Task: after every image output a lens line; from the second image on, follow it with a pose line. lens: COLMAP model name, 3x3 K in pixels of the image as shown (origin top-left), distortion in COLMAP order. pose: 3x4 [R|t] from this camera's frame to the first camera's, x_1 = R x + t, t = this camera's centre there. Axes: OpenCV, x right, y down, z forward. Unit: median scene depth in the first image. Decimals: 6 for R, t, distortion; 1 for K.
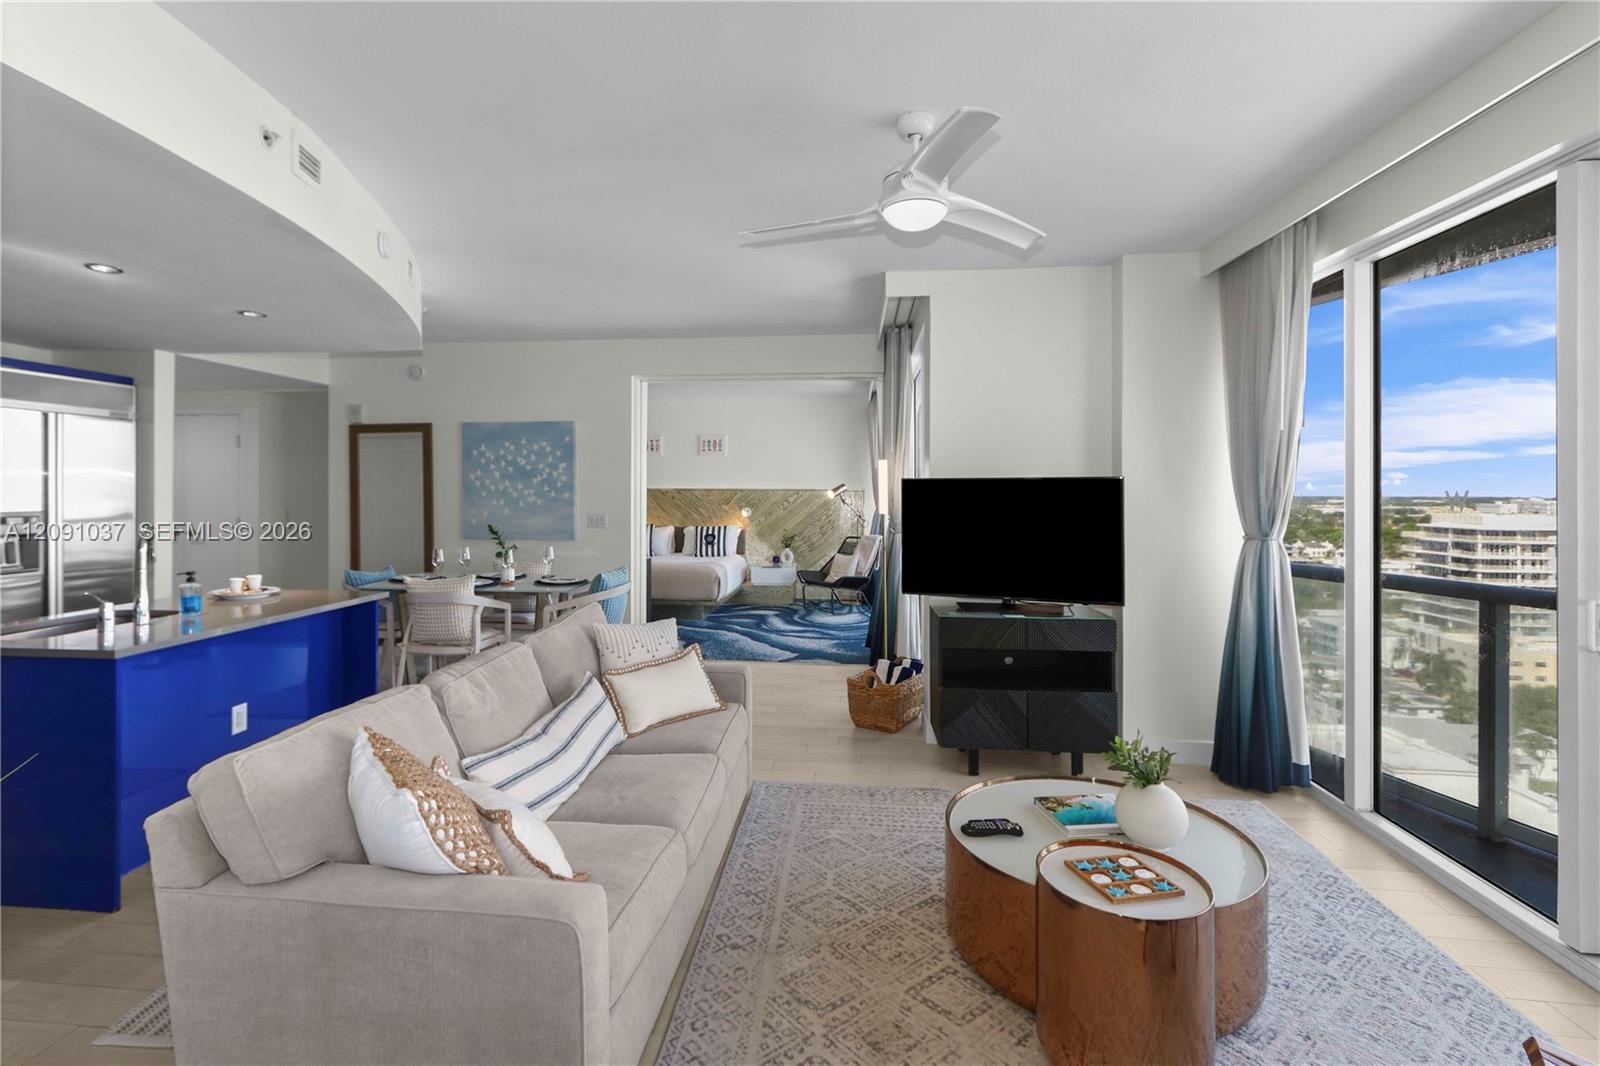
lens RADIAL K [[753.6, 0, 779.8], [0, 753.6, 488.0], [0, 0, 1]] dist [-0.001381, 0.001933]
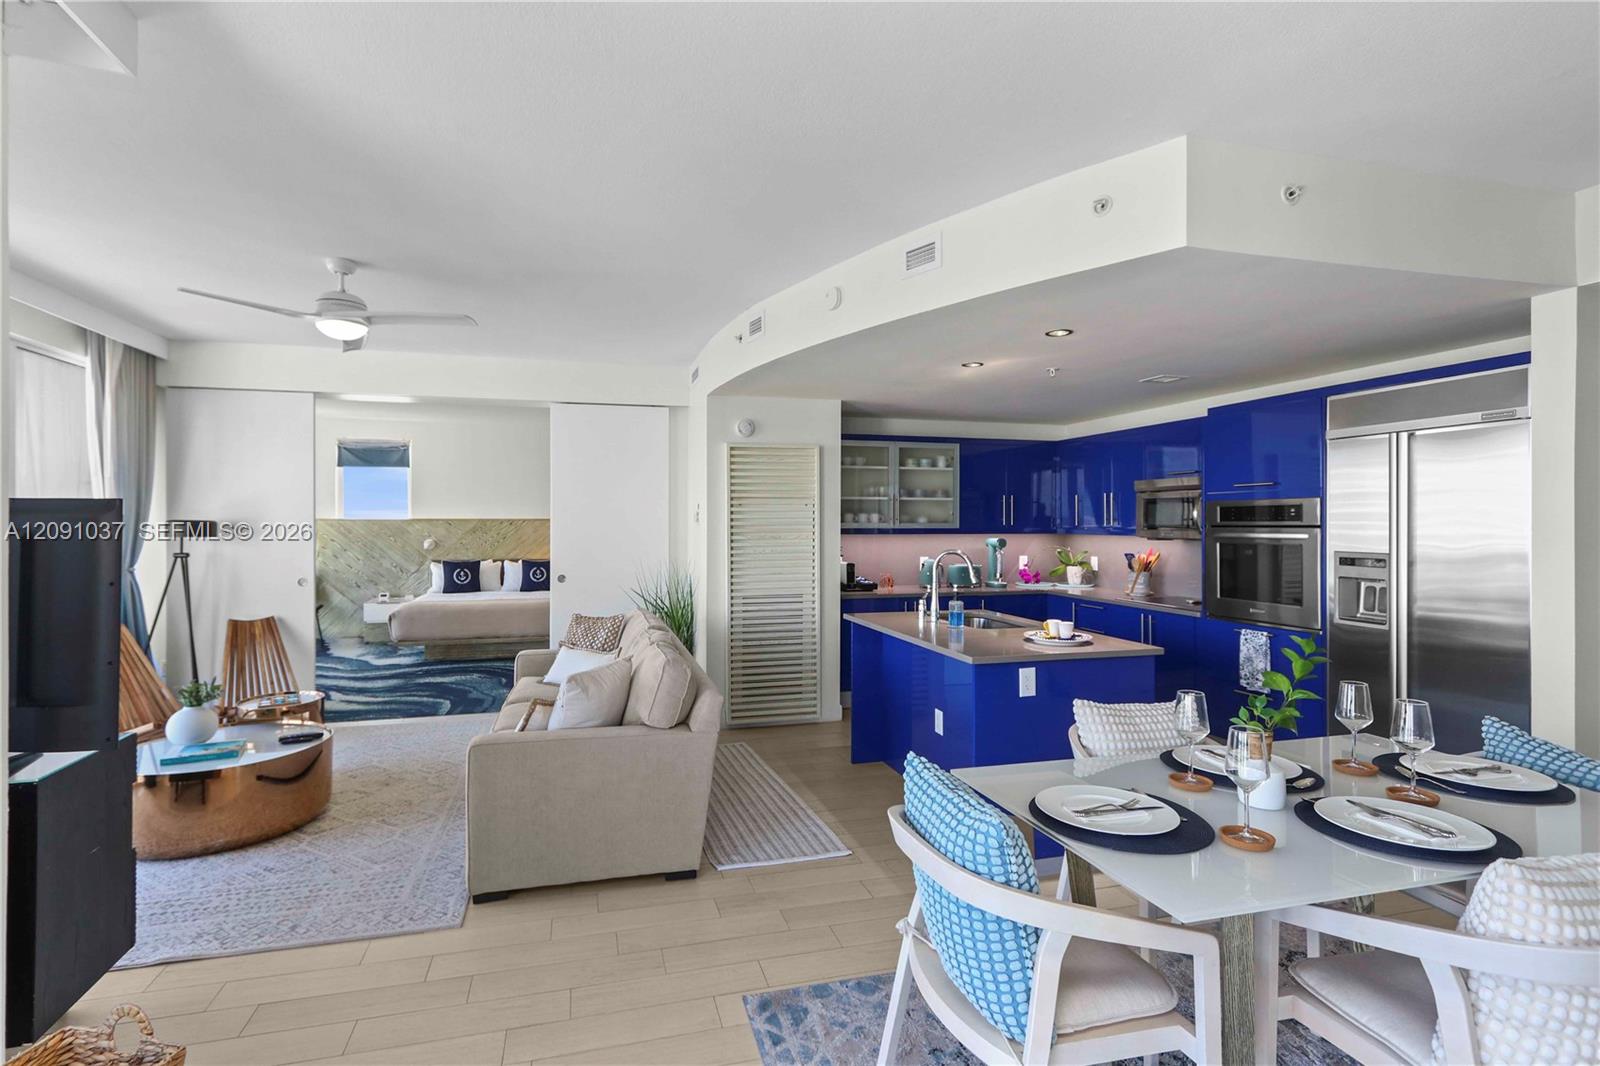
lens RADIAL K [[753.6, 0, 758.0], [0, 753.6, 525.4], [0, 0, 1]] dist [-0.001381, 0.001933]
pose [[-0.942058, -0.004834, -0.335415, -0.083249], [-0.003312, 0.999981, -0.005111, 0.013045], [0.335434, -0.003704, -0.942057, 2.621292]]
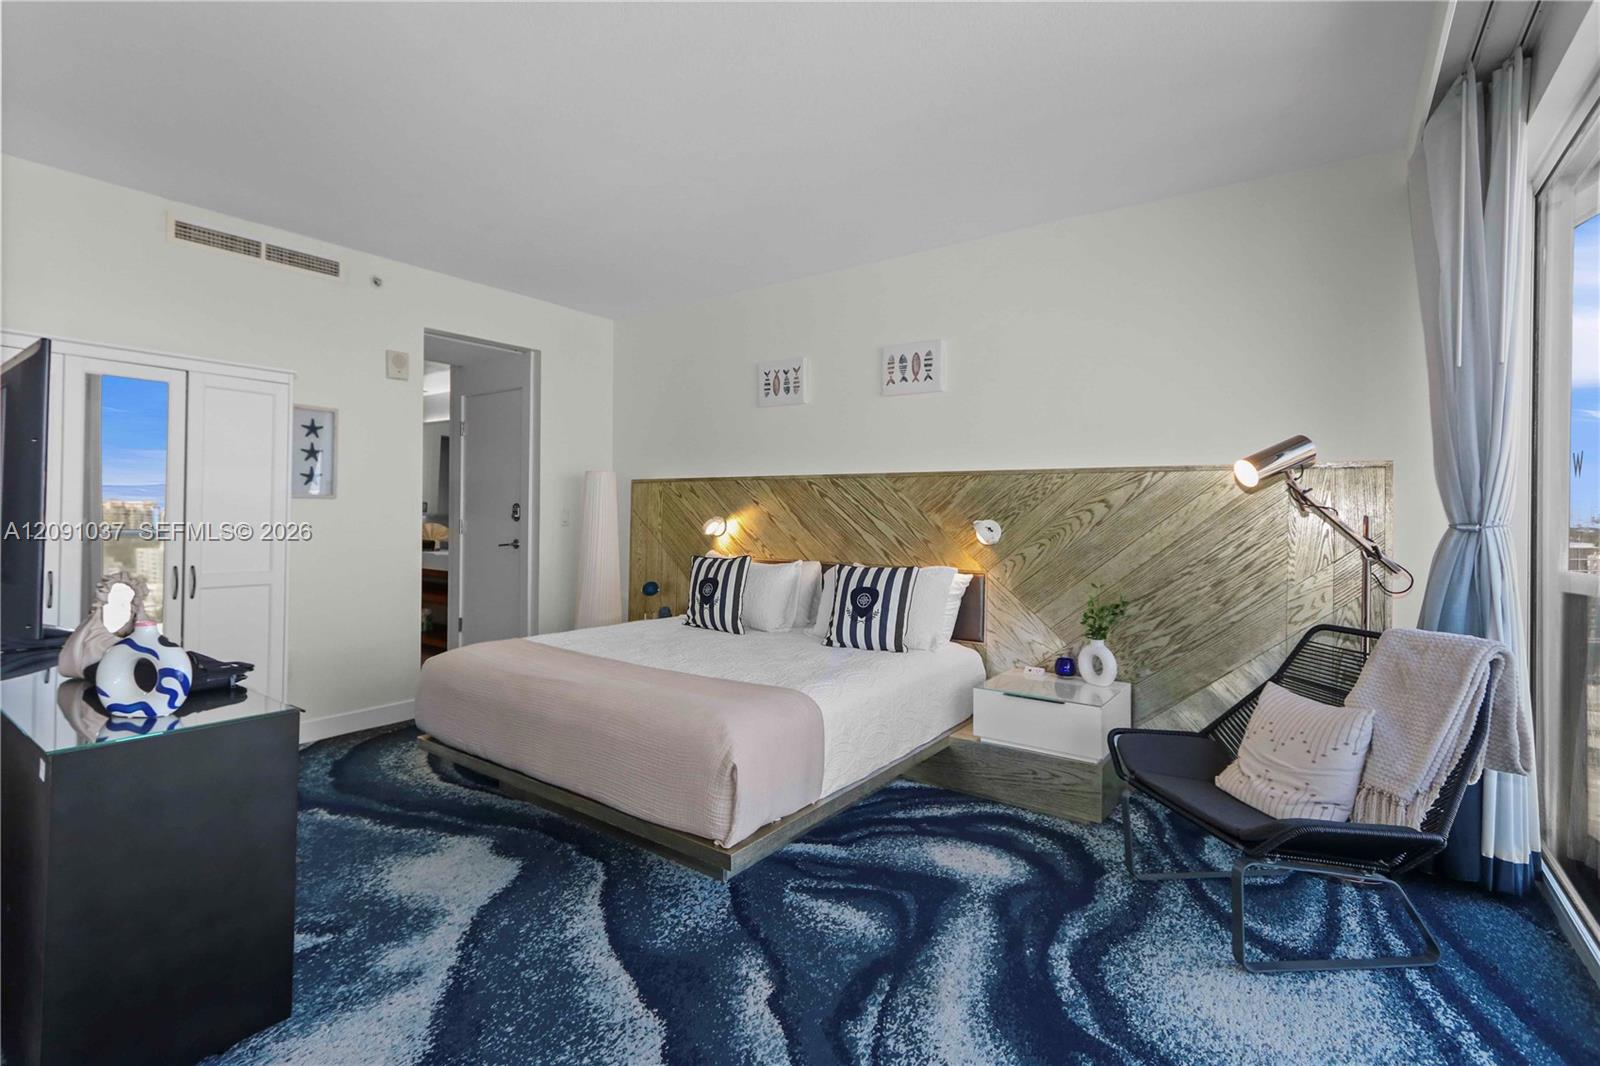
lens RADIAL K [[753.6, 0, 756.5], [0, 753.6, 515.0], [0, 0, 1]] dist [-0.001381, 0.001933]
pose [[0.850992, 0.005907, -0.525145, 0.056707], [-0.002638, 0.999972, 0.006973, 0.021536], [0.525172, -0.004549, 0.850984, 0.626231]]
